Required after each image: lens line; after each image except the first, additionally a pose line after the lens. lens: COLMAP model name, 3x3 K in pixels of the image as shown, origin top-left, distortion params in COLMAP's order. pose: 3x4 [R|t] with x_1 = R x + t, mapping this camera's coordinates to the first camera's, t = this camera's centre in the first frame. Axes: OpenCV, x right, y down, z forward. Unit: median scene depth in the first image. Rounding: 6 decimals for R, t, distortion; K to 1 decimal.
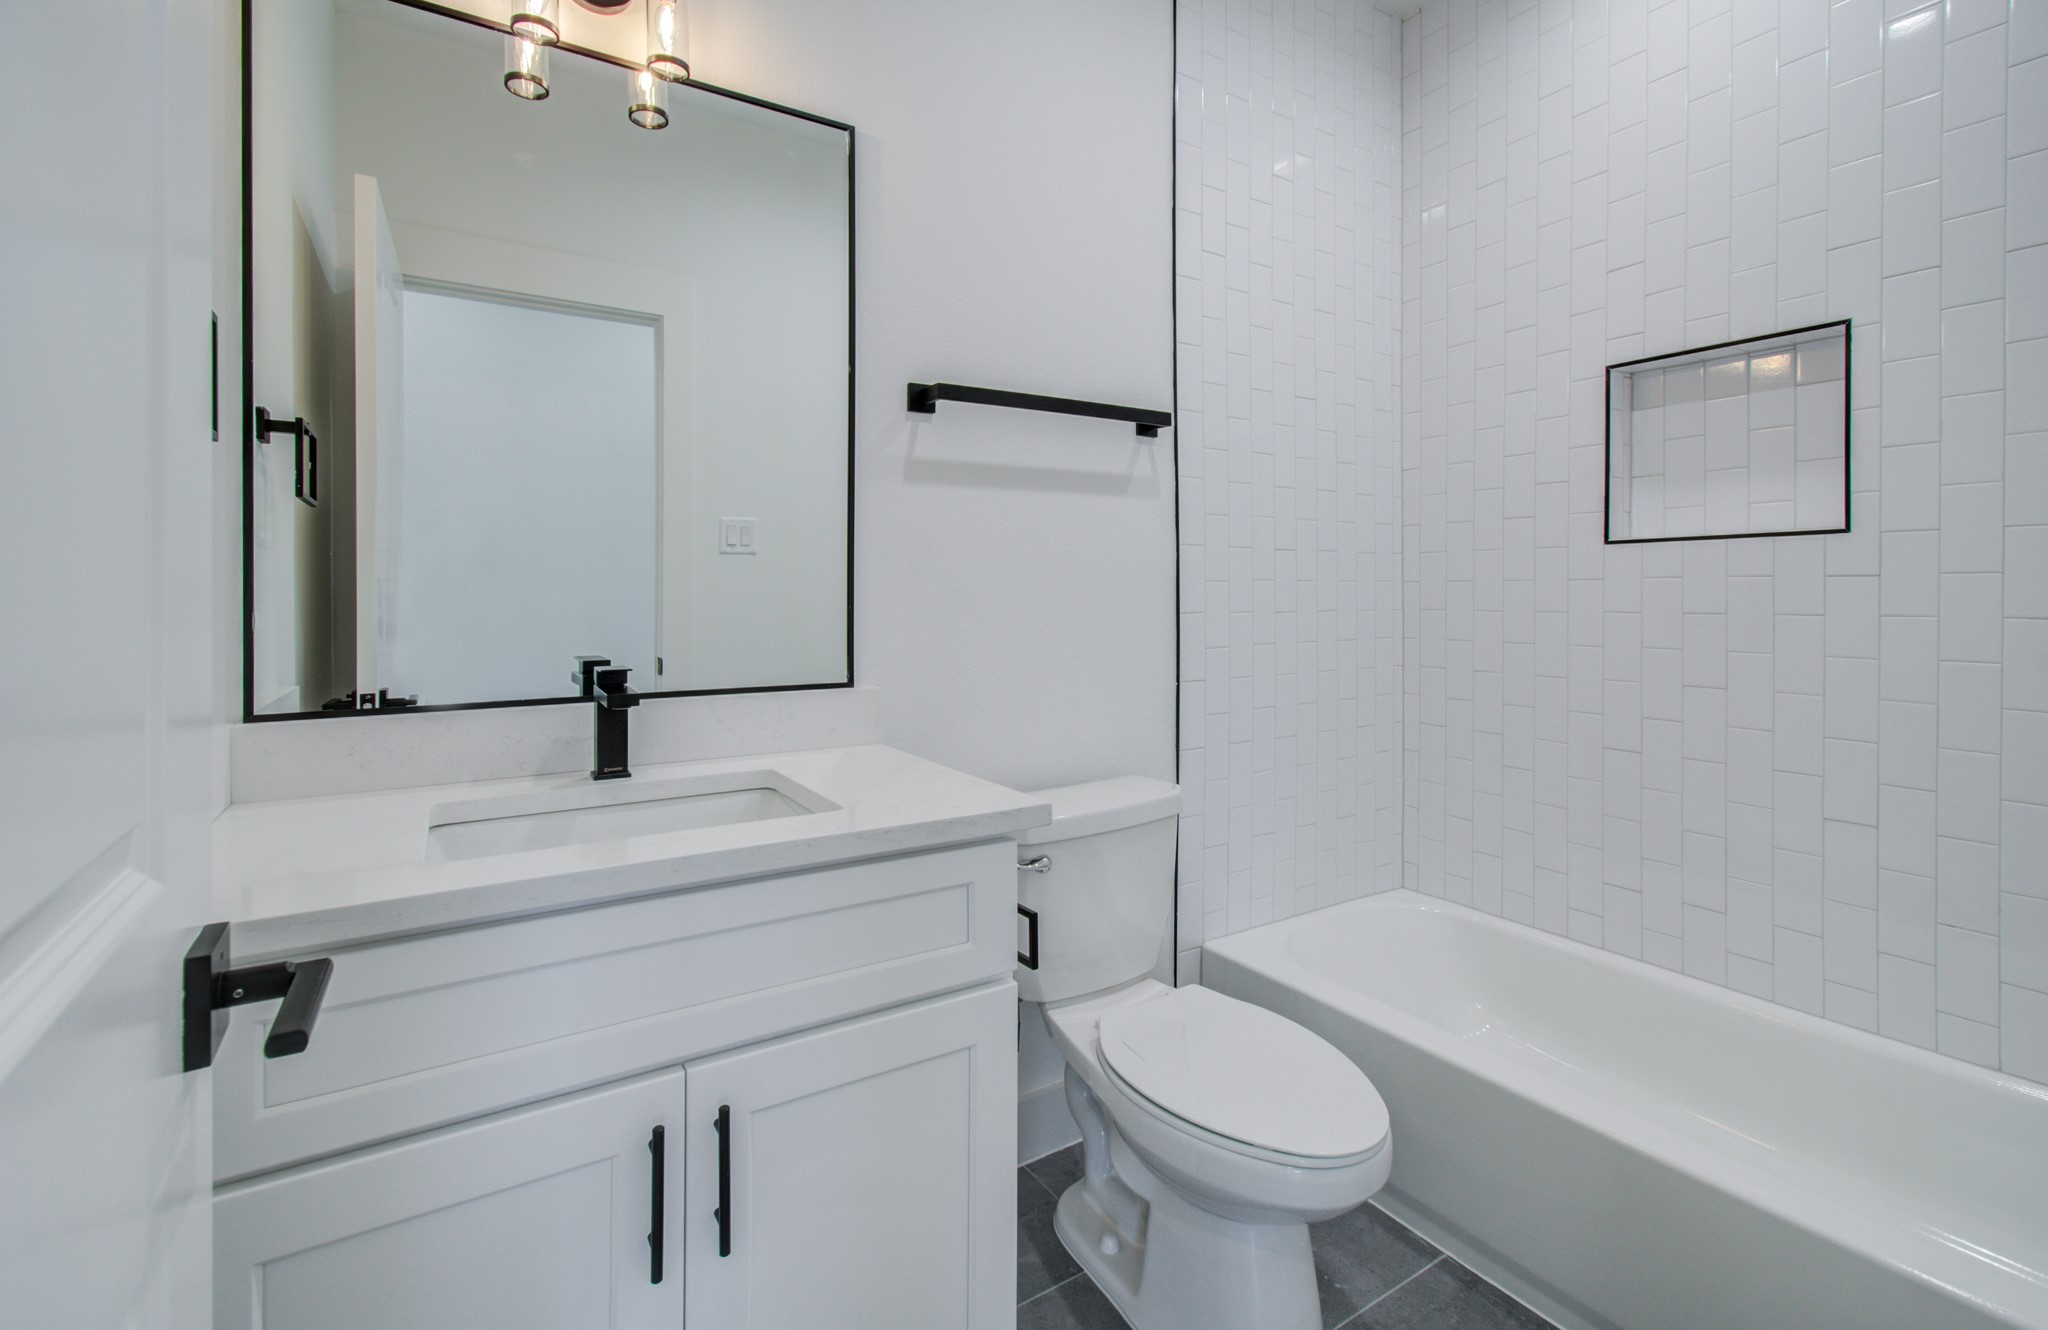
lens RADIAL K [[915.9, 0, 1028.5], [0, 915.9, 597.1], [0, 0, 1]] dist [-0.002373, 0.000340]
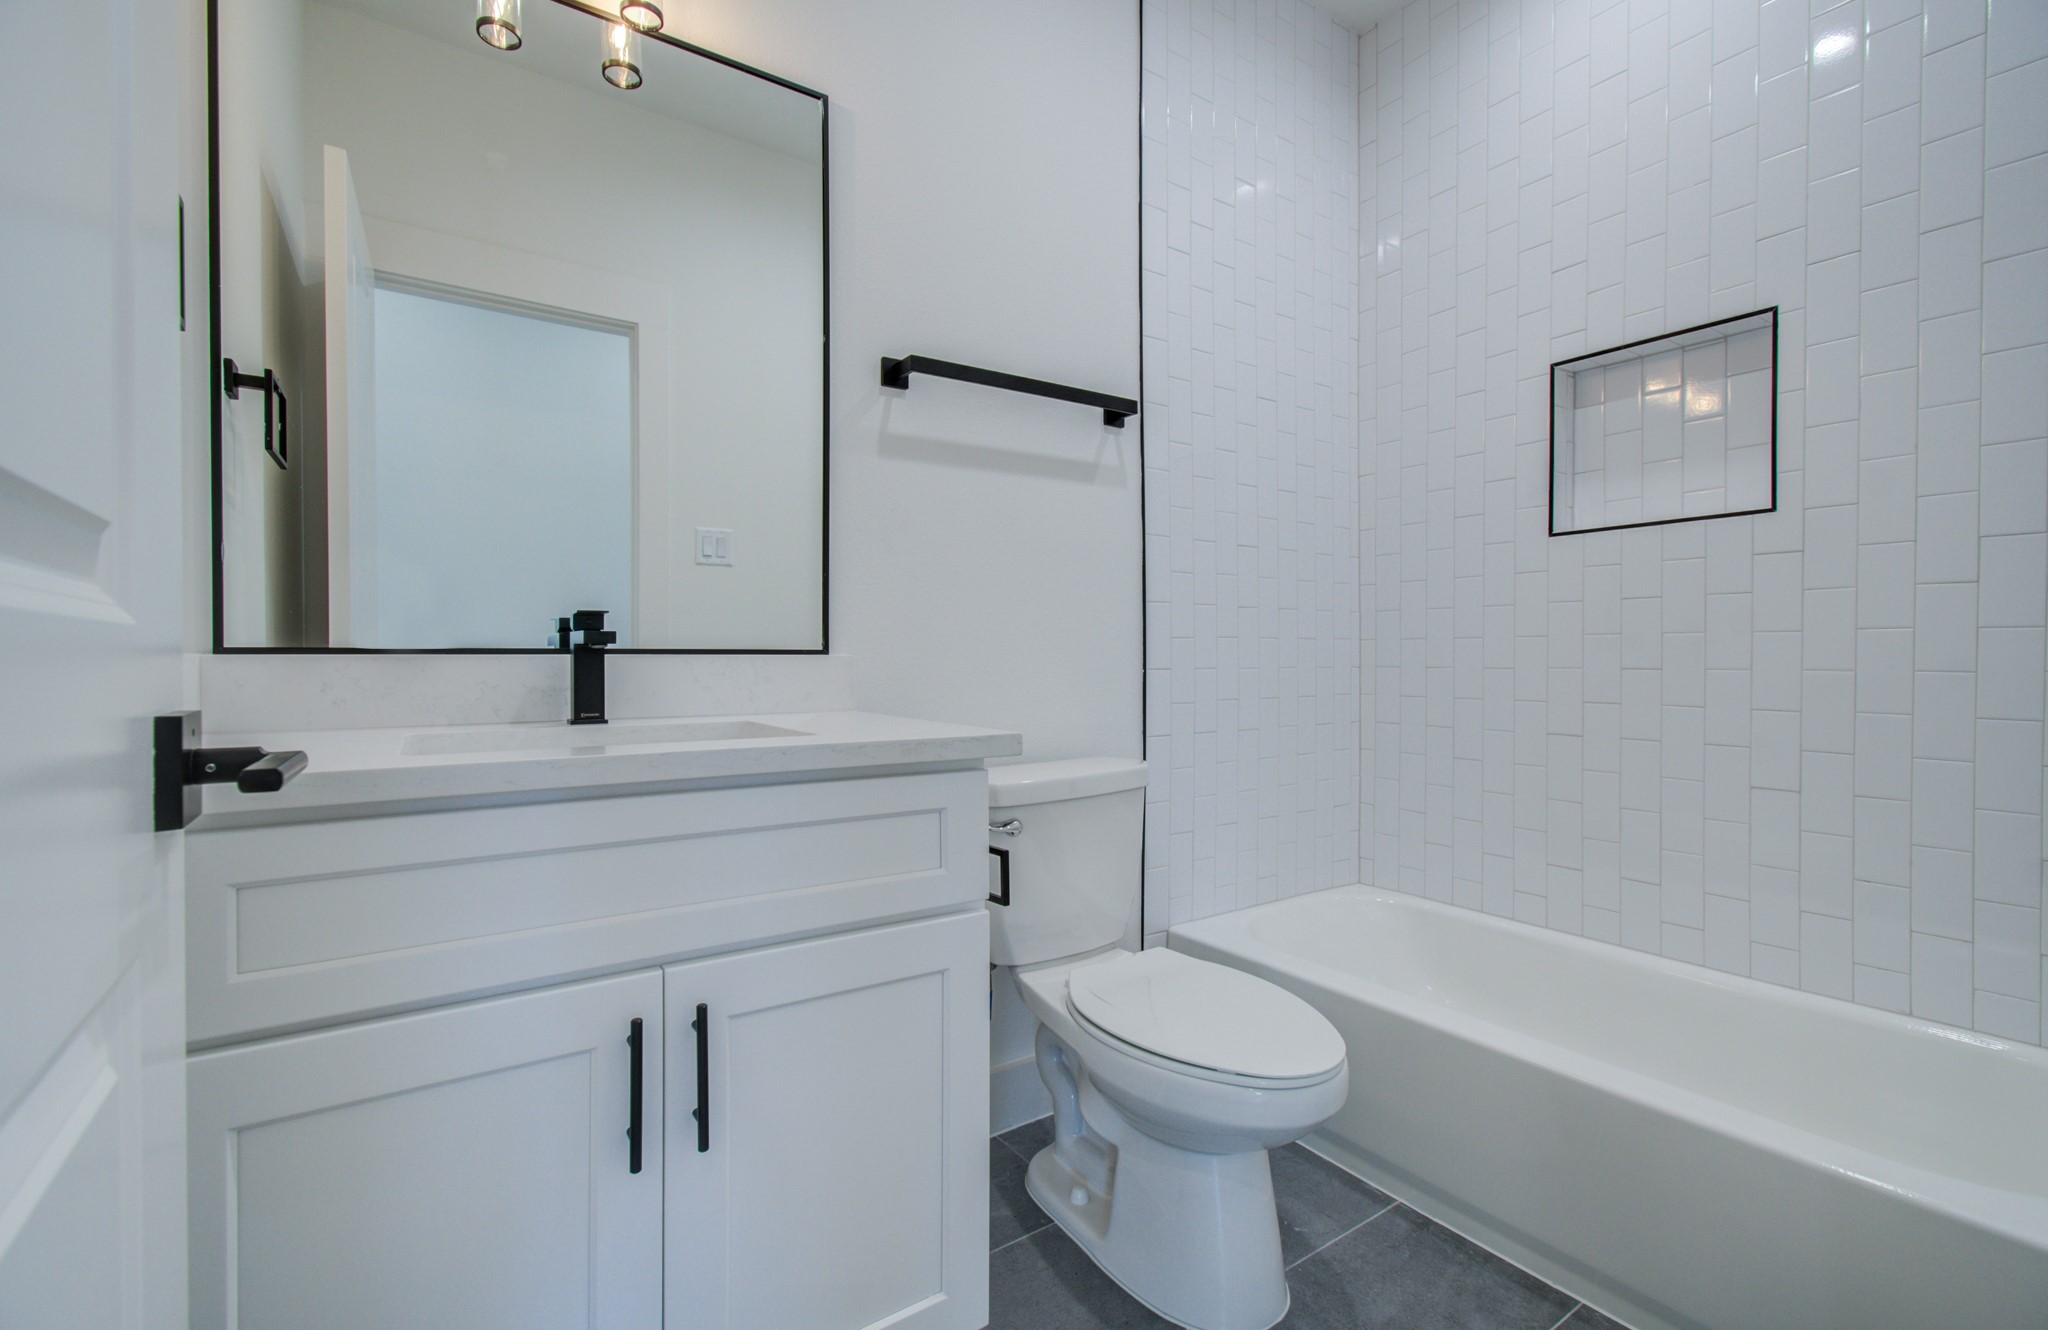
lens RADIAL K [[891.2, 0, 1030.8], [0, 891.2, 667.1], [0, 0, 1]] dist [-0.000865, -0.000146]
pose [[0.999408, -0.001806, 0.034365, 0.000398], [0.001576, 0.999976, 0.006724, 0.105111], [-0.034376, -0.006666, 0.999387, -0.002148]]
